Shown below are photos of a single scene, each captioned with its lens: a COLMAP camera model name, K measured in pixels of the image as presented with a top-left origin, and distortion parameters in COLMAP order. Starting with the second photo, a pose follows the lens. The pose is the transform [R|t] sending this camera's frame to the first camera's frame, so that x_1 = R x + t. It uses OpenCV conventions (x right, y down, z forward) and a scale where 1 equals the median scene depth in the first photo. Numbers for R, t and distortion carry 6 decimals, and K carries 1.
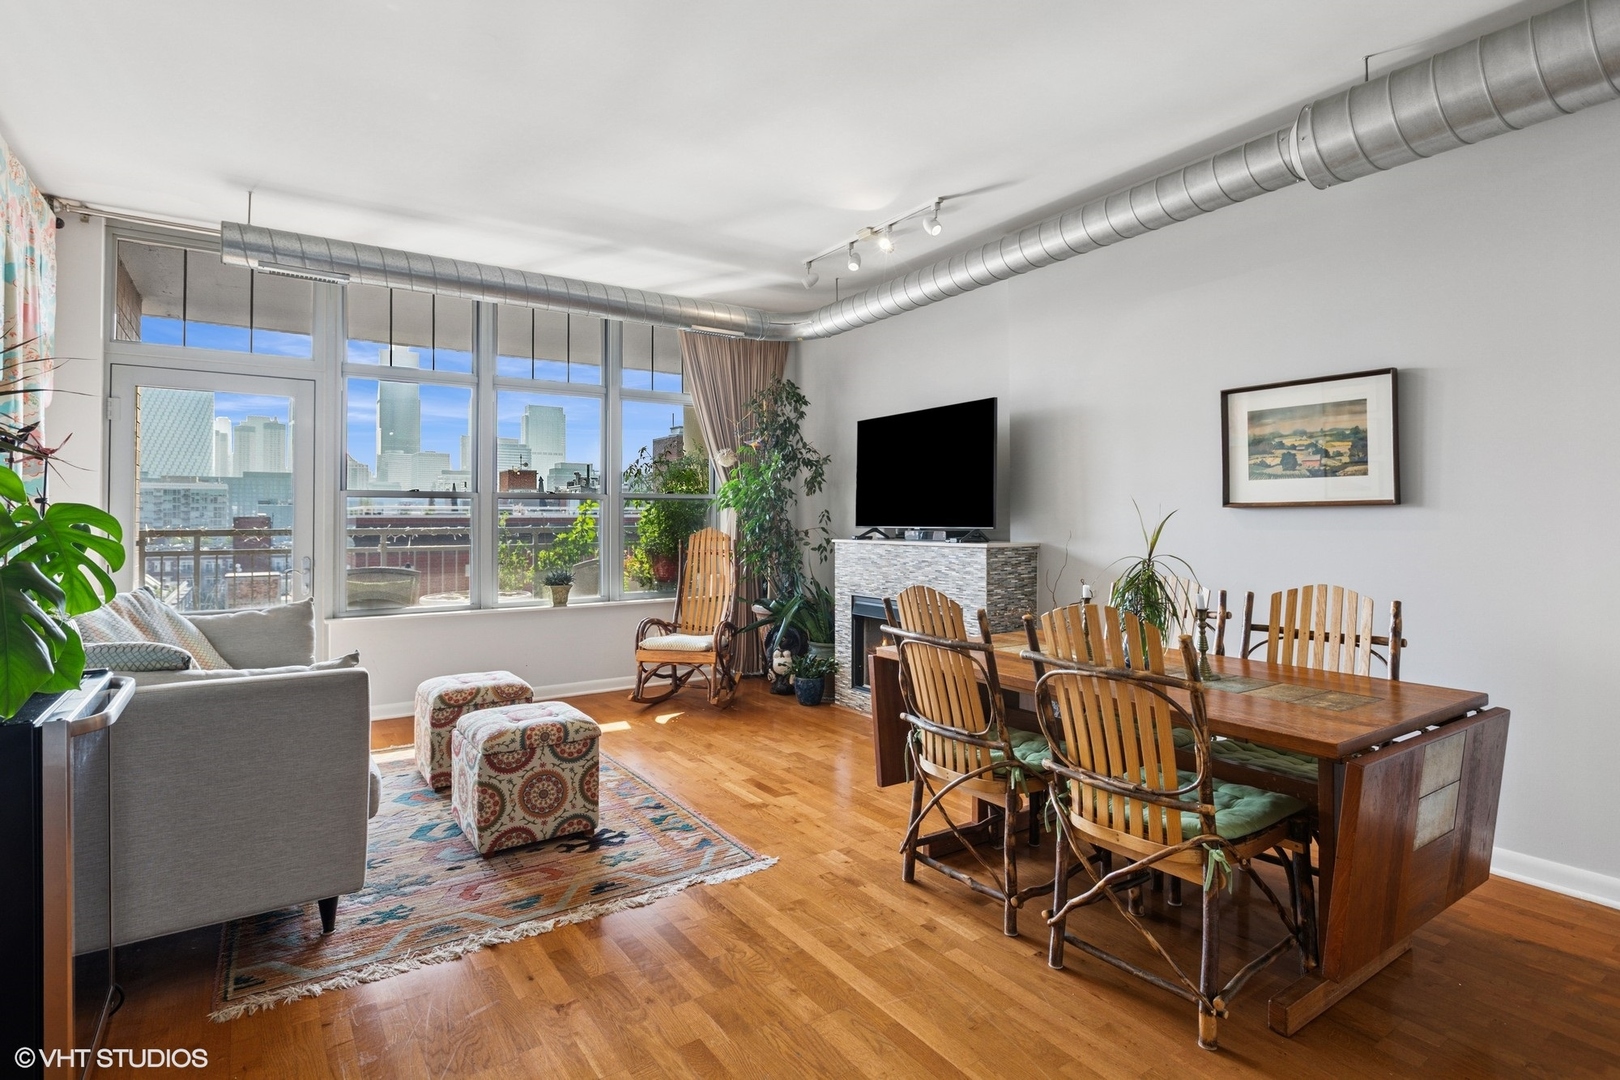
lens RADIAL K [[806.9, 0, 808.2], [0, 806.9, 511.0], [0, 0, 1]] dist [-0.002429, -0.000045]
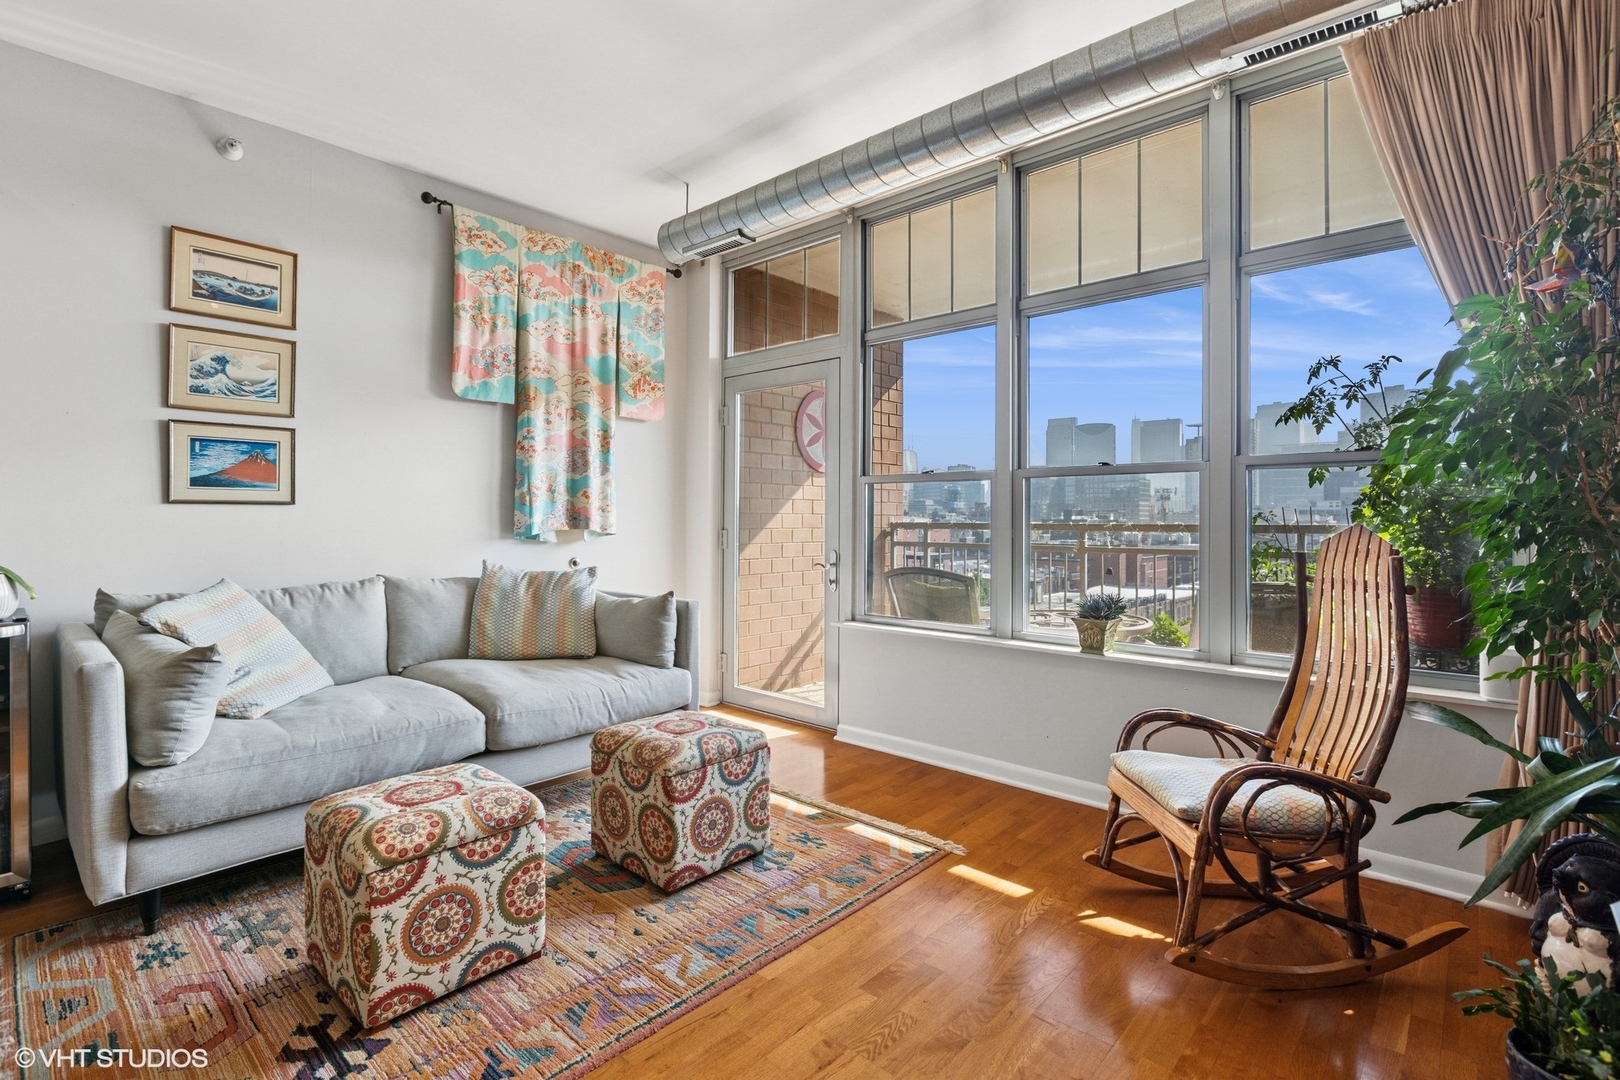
lens RADIAL K [[783.6, 0, 810.0], [0, 783.6, 540.0], [0, 0, 1]] dist [-0.001385, -0.000306]
pose [[0.208379, 0.021957, -0.977802, 0.257692], [0.006072, 0.999700, 0.023743, 0.031341], [0.978029, -0.010885, 0.208183, 0.932954]]
